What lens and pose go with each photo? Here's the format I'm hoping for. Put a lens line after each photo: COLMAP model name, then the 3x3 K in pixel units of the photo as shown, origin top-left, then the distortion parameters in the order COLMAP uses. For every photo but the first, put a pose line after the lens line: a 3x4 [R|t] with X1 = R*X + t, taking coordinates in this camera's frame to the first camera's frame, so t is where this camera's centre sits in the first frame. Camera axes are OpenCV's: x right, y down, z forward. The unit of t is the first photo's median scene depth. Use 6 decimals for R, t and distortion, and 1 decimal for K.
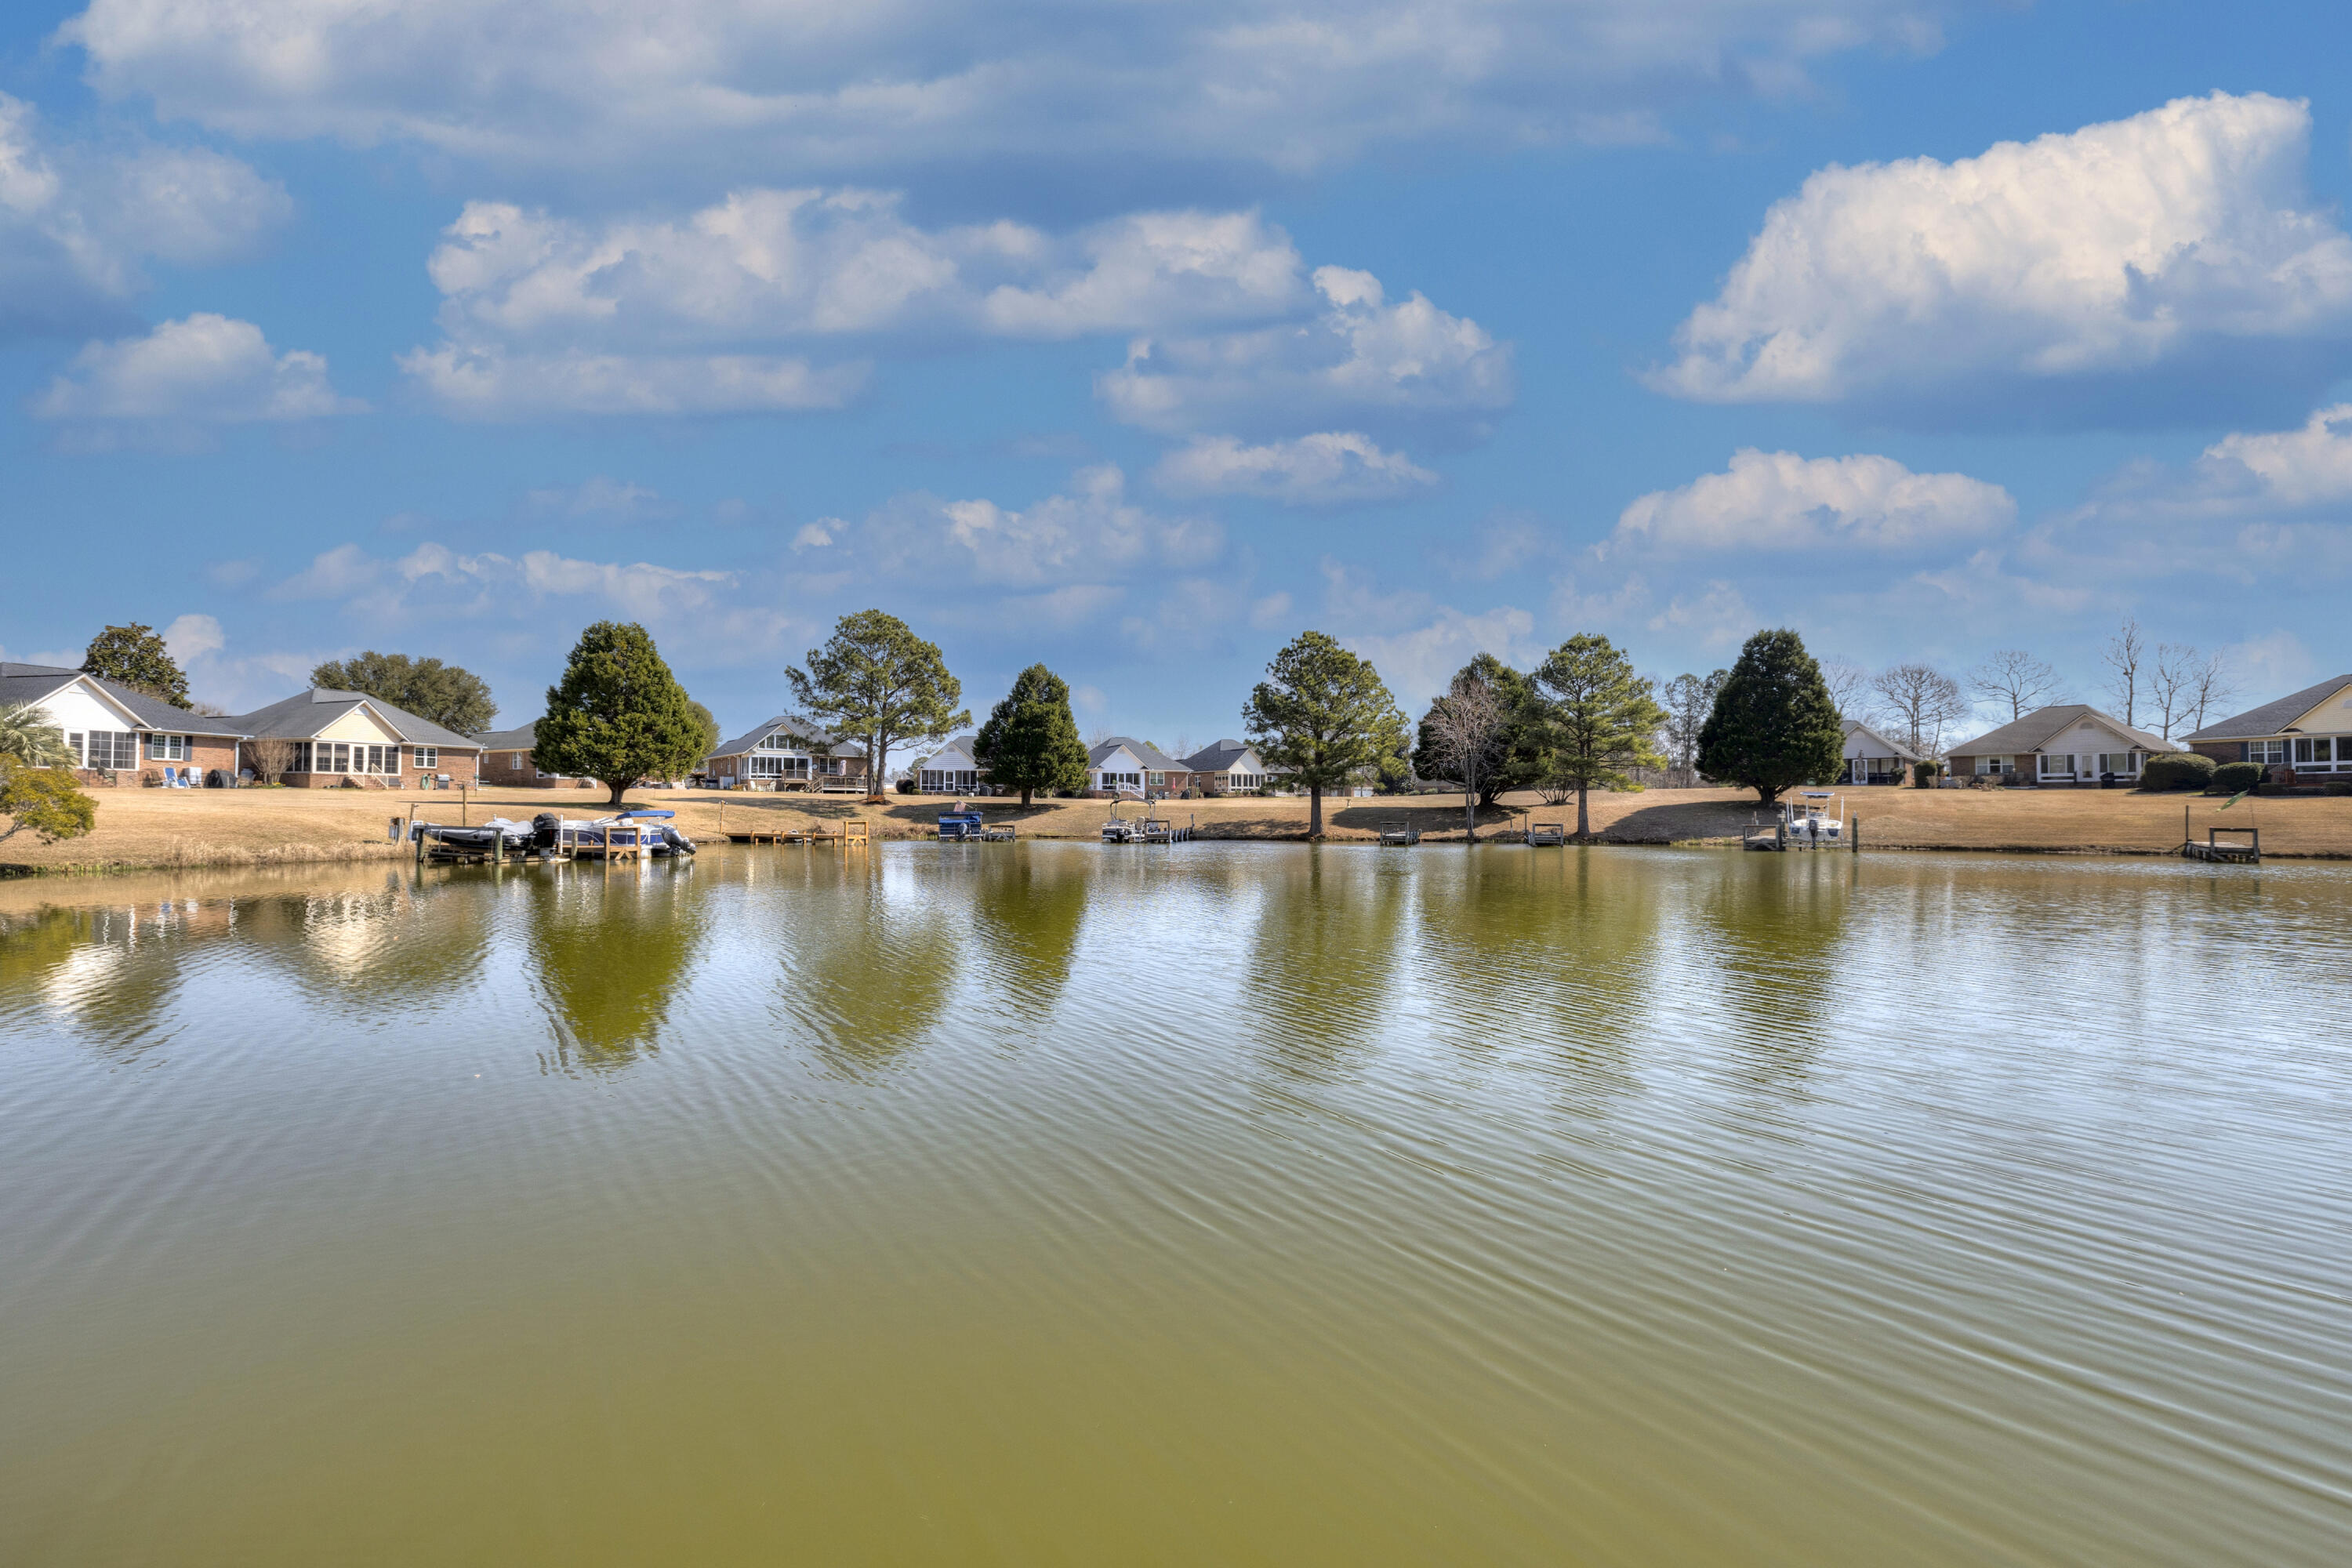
lens RADIAL K [[1021.6, 0, 1180.5], [0, 1021.6, 786.3], [0, 0, 1]] dist [0.002975, -0.000095]
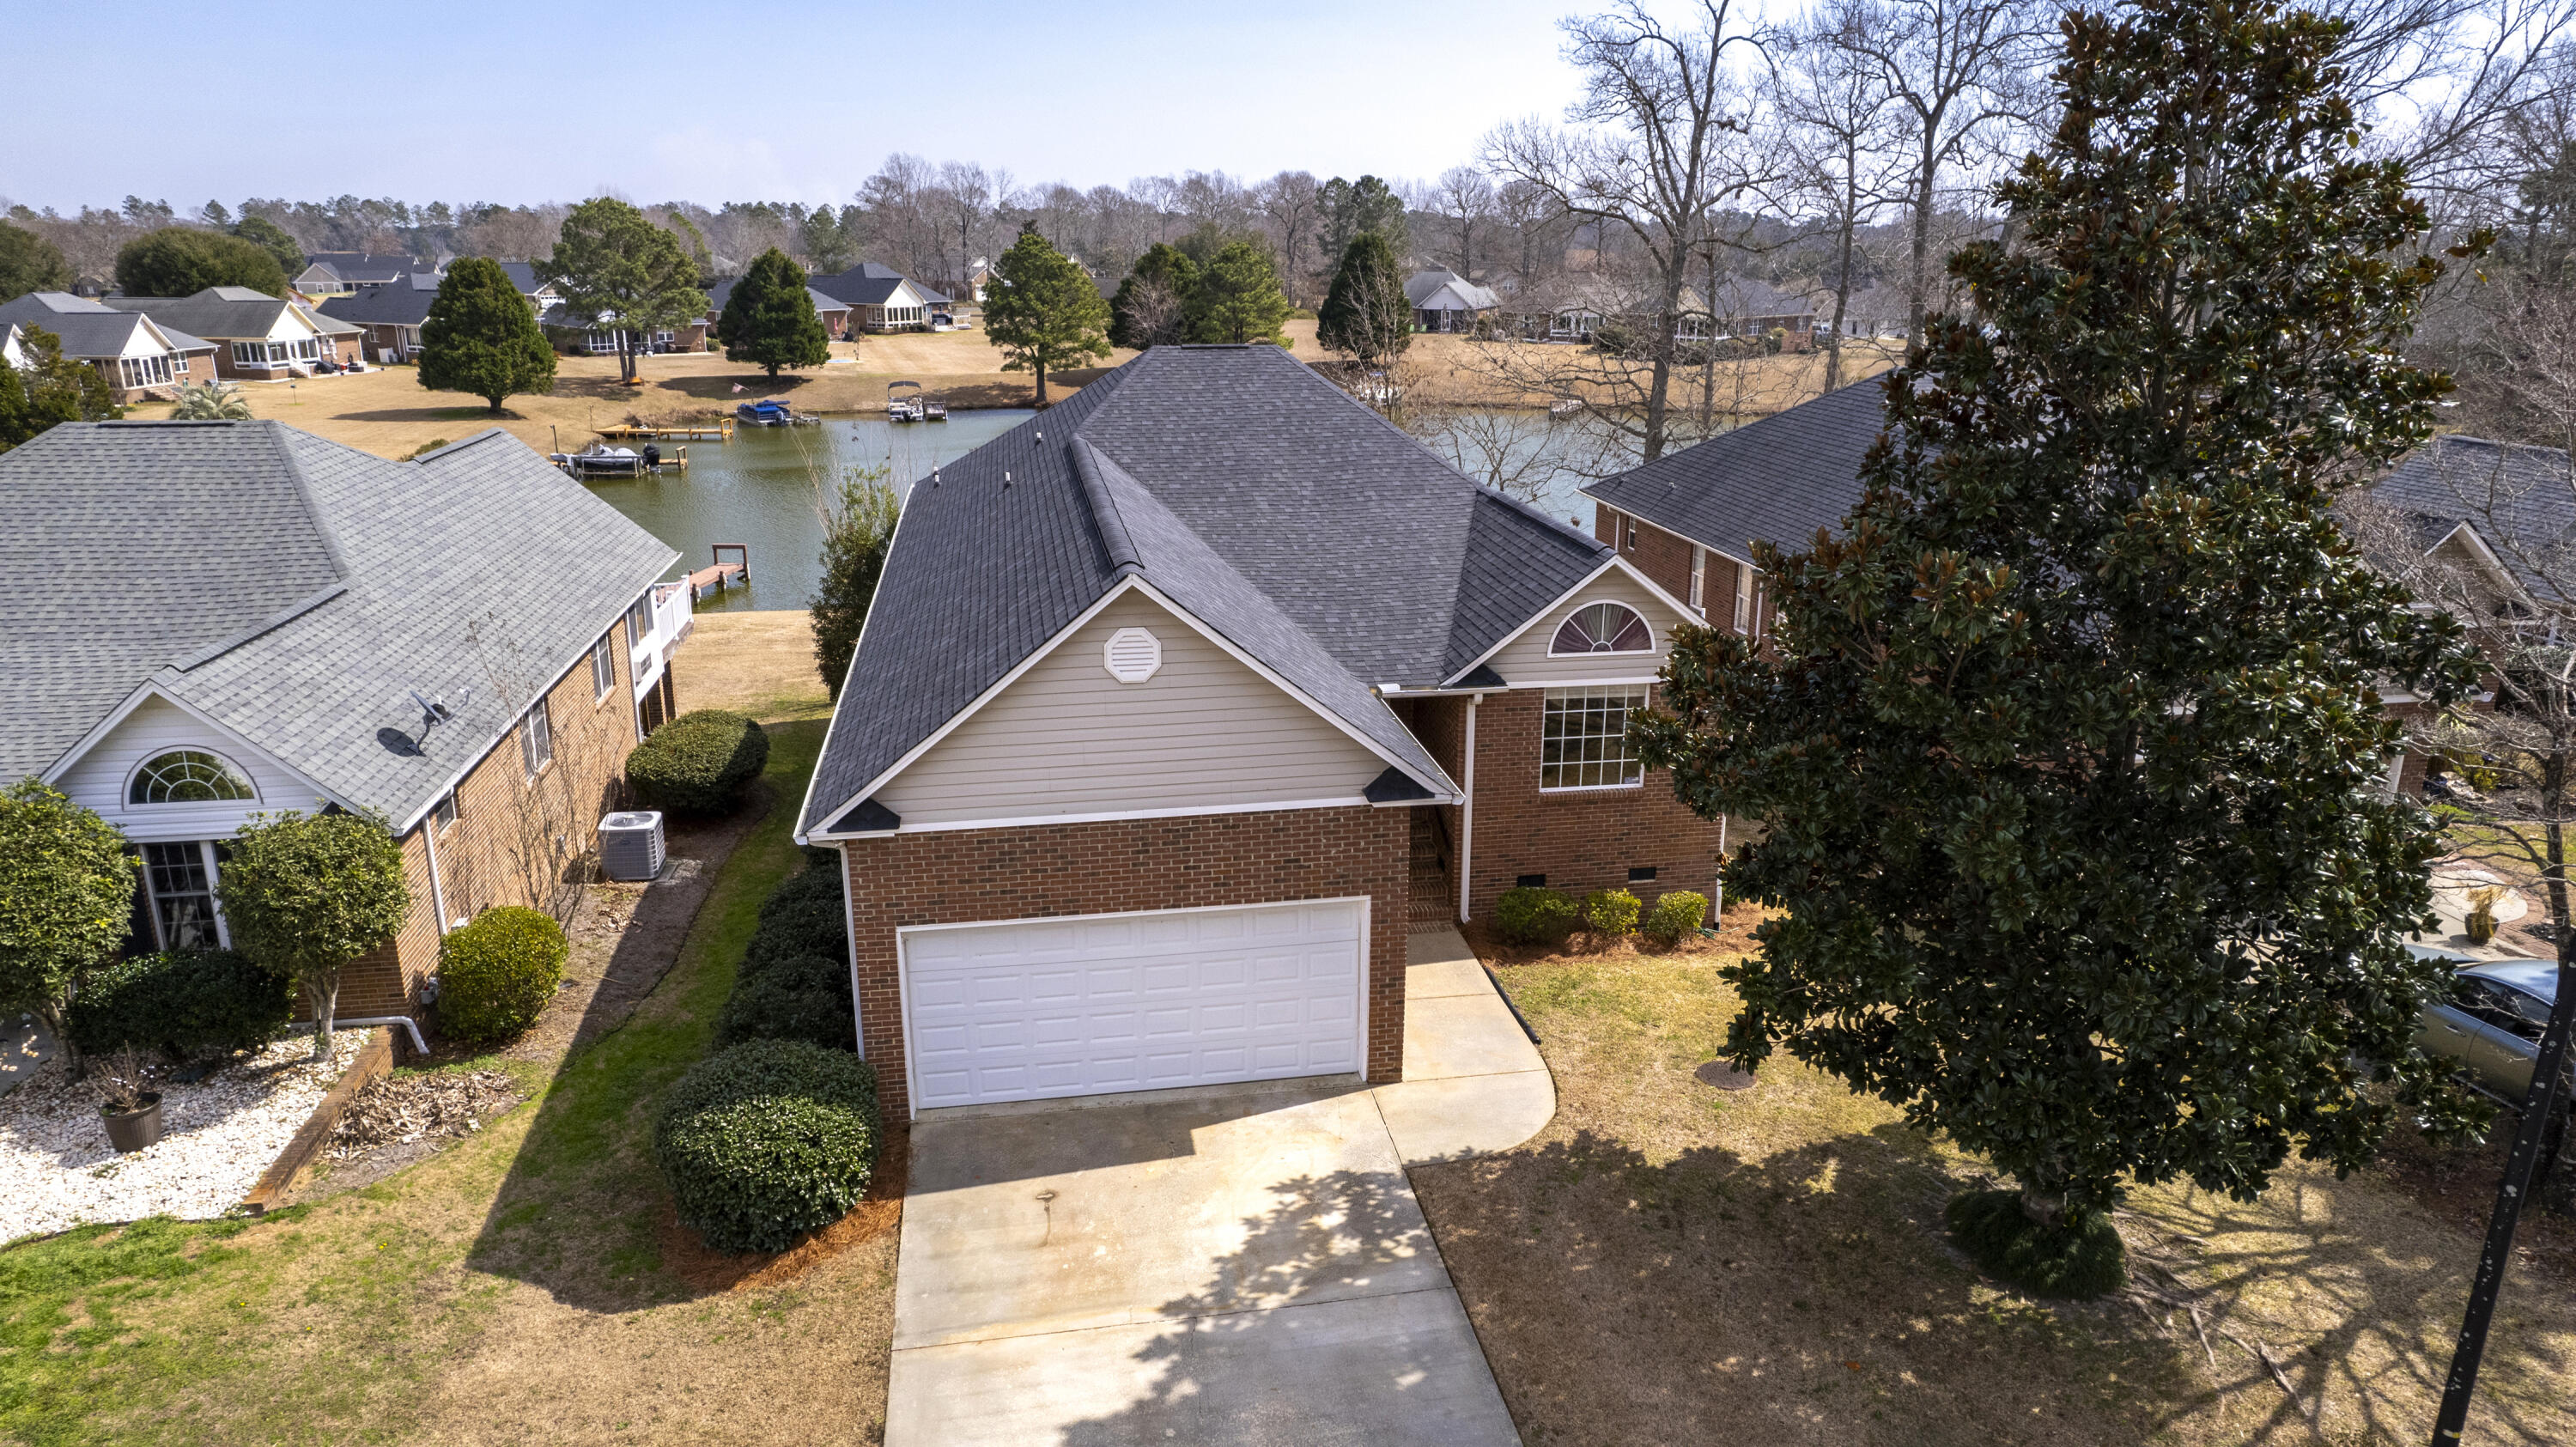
lens RADIAL K [[1649.5, 0, 1285.7], [0, 1649.5, 717.0], [0, 0, 1]] dist [-0.071818, 0.050781]
pose [[0.921014, -0.112893, 0.372812, -0.386953], [-0.004078, 0.954235, 0.299030, -0.187739], [-0.389508, -0.276931, 0.878403, -1.007575]]
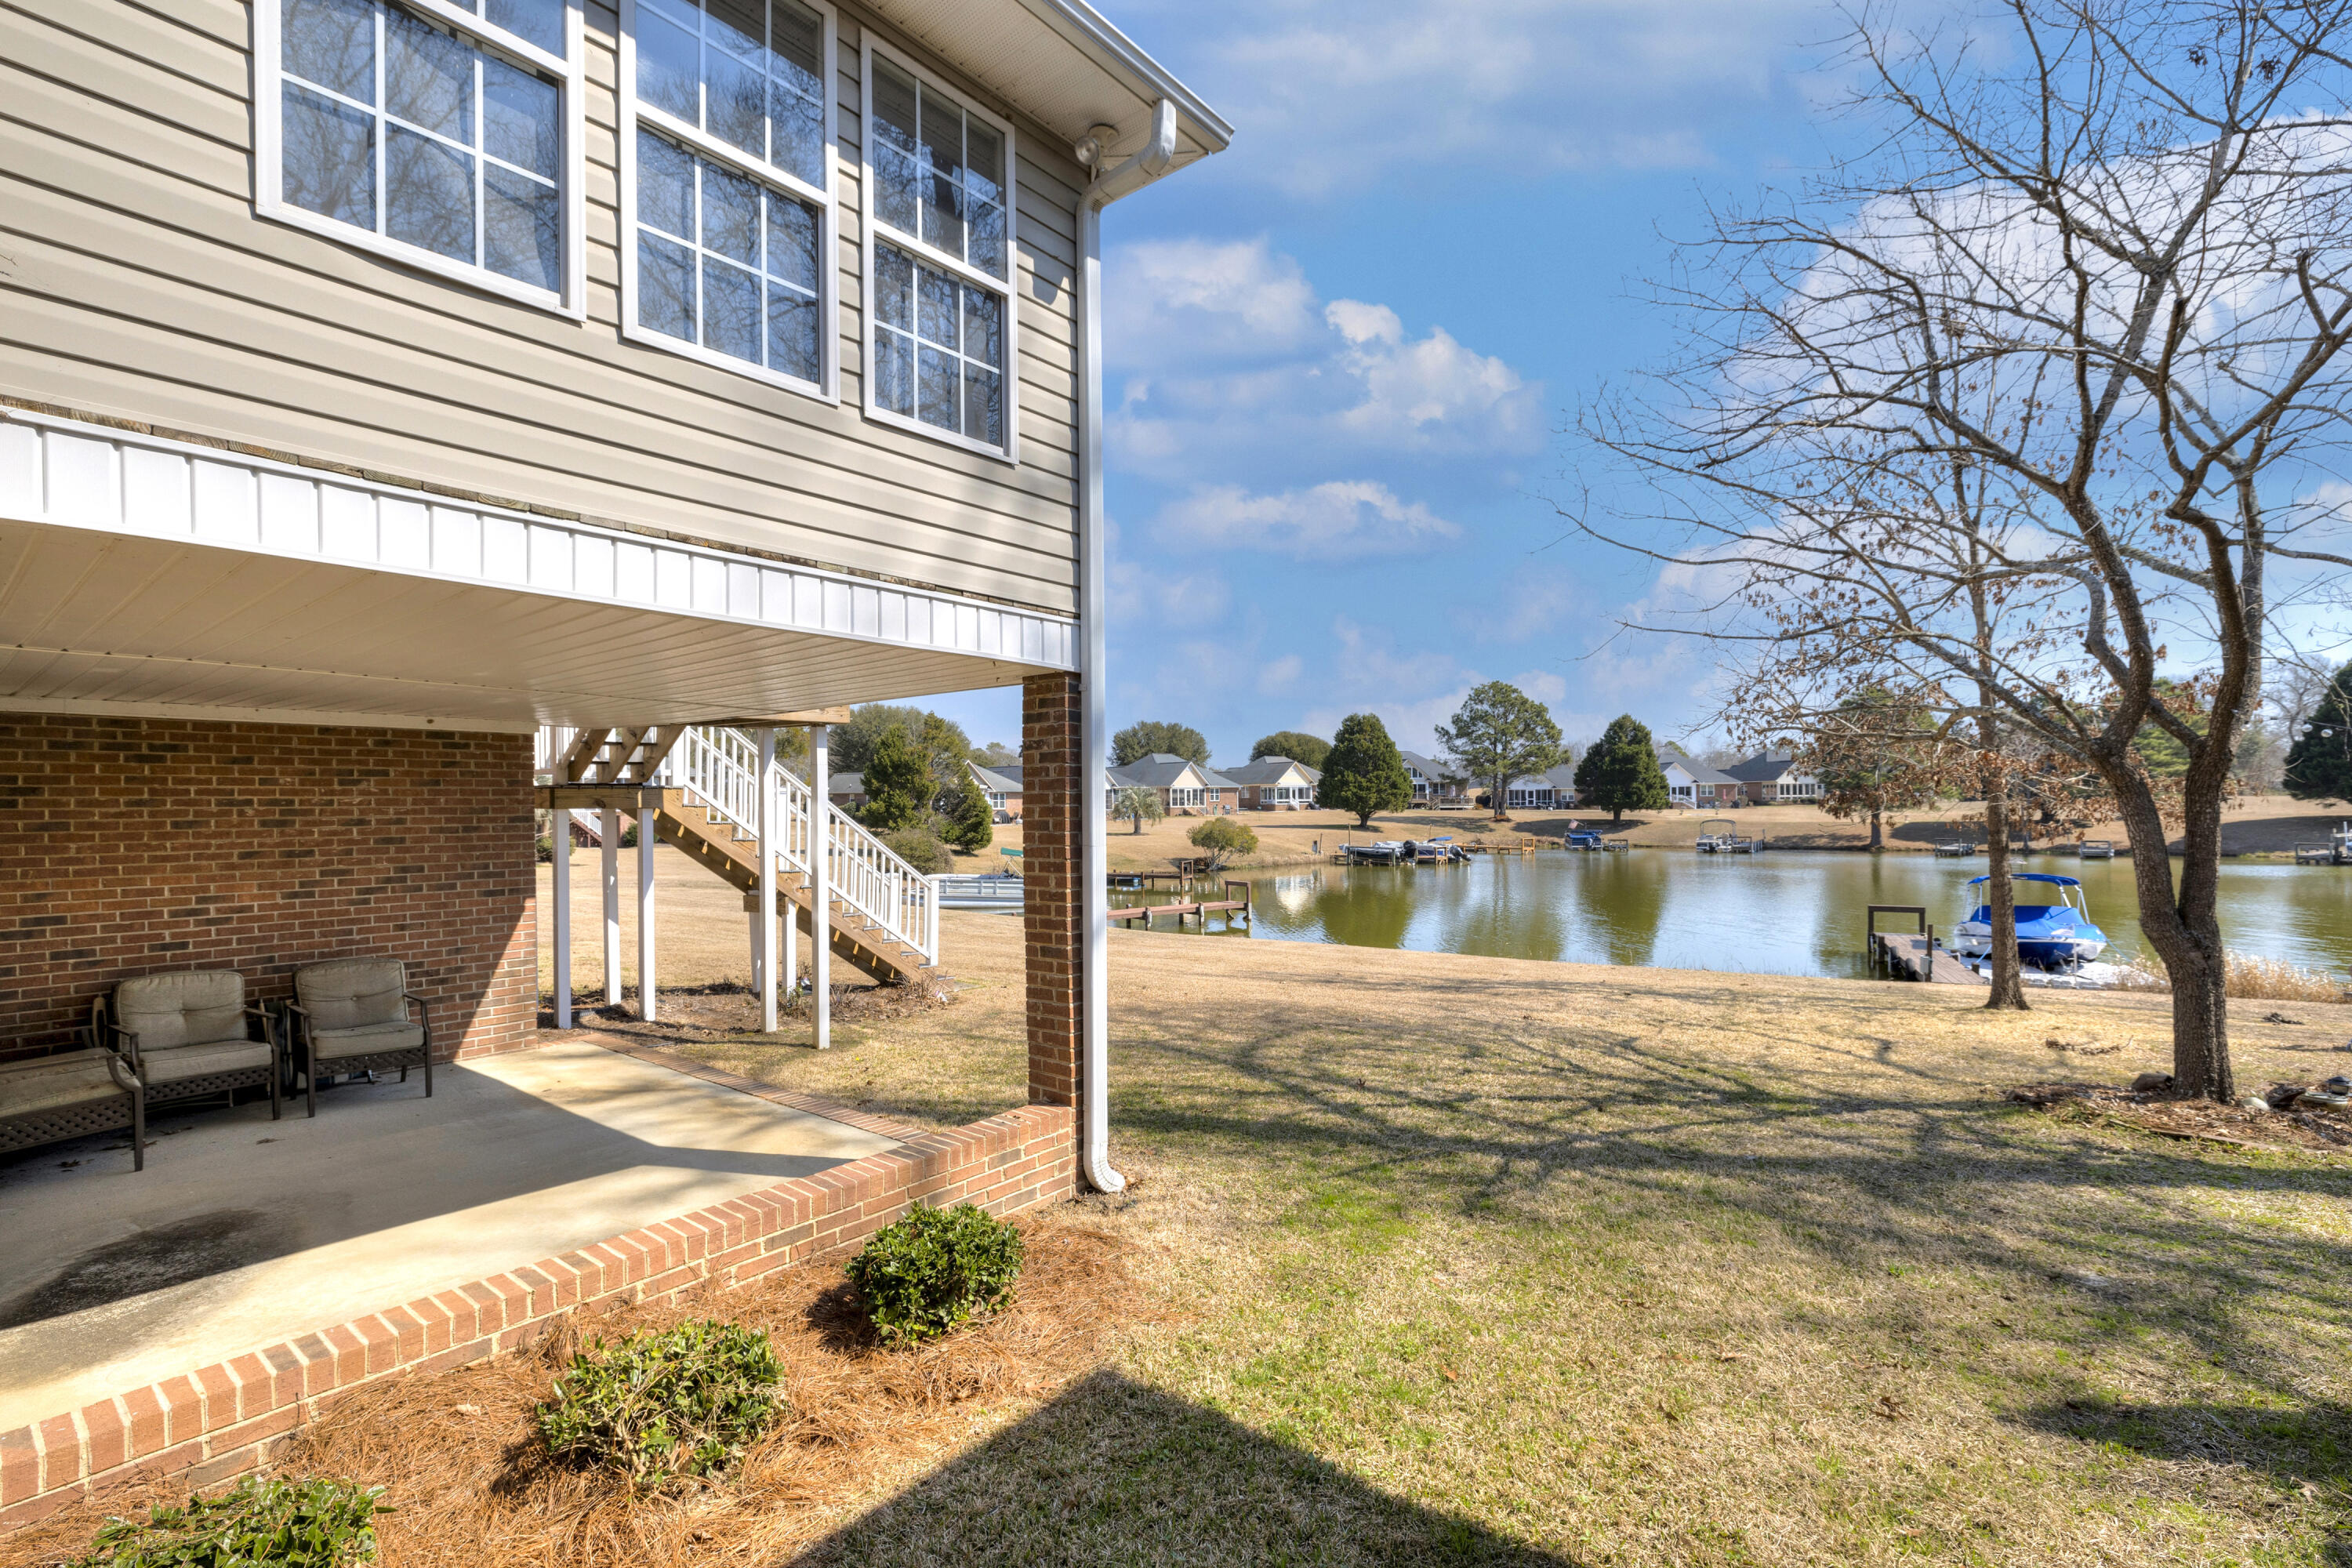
lens RADIAL K [[1038.0, 0, 1195.7], [0, 1038.0, 803.4], [0, 0, 1]] dist [-0.005382, 0.000580]
pose [[0.904905, -0.013111, -0.425412, -0.082428], [0.023129, 0.999563, 0.018392, -0.047990], [0.424985, -0.026483, 0.904813, -0.511781]]
